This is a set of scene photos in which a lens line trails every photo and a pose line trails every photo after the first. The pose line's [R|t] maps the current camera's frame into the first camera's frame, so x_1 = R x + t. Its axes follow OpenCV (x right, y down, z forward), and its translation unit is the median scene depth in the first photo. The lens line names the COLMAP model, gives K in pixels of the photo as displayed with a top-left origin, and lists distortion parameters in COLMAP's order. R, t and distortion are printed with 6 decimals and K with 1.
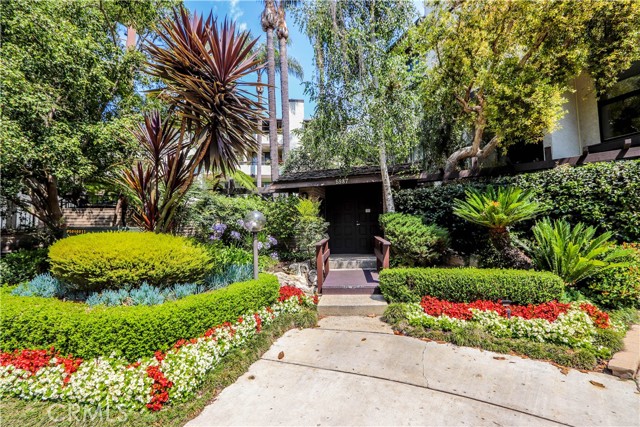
lens RADIAL K [[298.0, 0, 322.3], [0, 298.0, 216.4], [0, 0, 1]] dist [-0.020858, 0.003335]
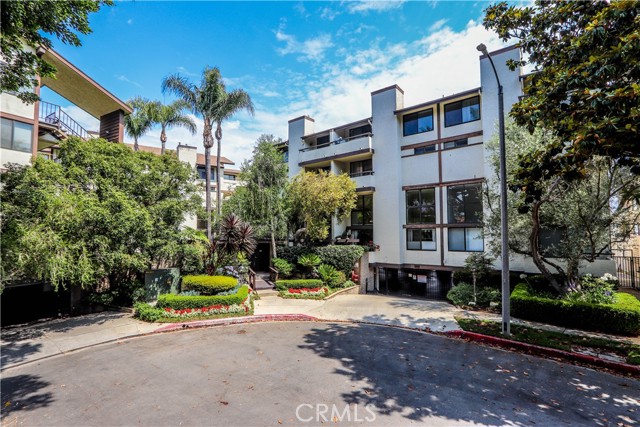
lens RADIAL K [[298.0, 0, 320.2], [0, 298.0, 215.5], [0, 0, 1]] dist [-0.020858, 0.003335]
pose [[0.880915, 0.041635, 0.471439, -0.961518], [-0.043725, 0.999022, -0.006525, -0.547317], [-0.471250, -0.014866, 0.881875, -2.115127]]
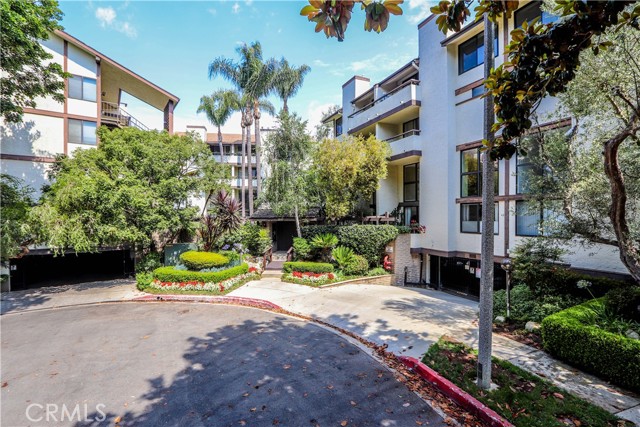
lens RADIAL K [[298.0, 0, 322.8], [0, 298.0, 216.8], [0, 0, 1]] dist [-0.020858, 0.003335]
pose [[0.998730, 0.014829, 0.048145, 0.445922], [-0.018330, 0.997156, 0.073107, -0.506115], [-0.046924, -0.073896, 0.996161, -1.980822]]
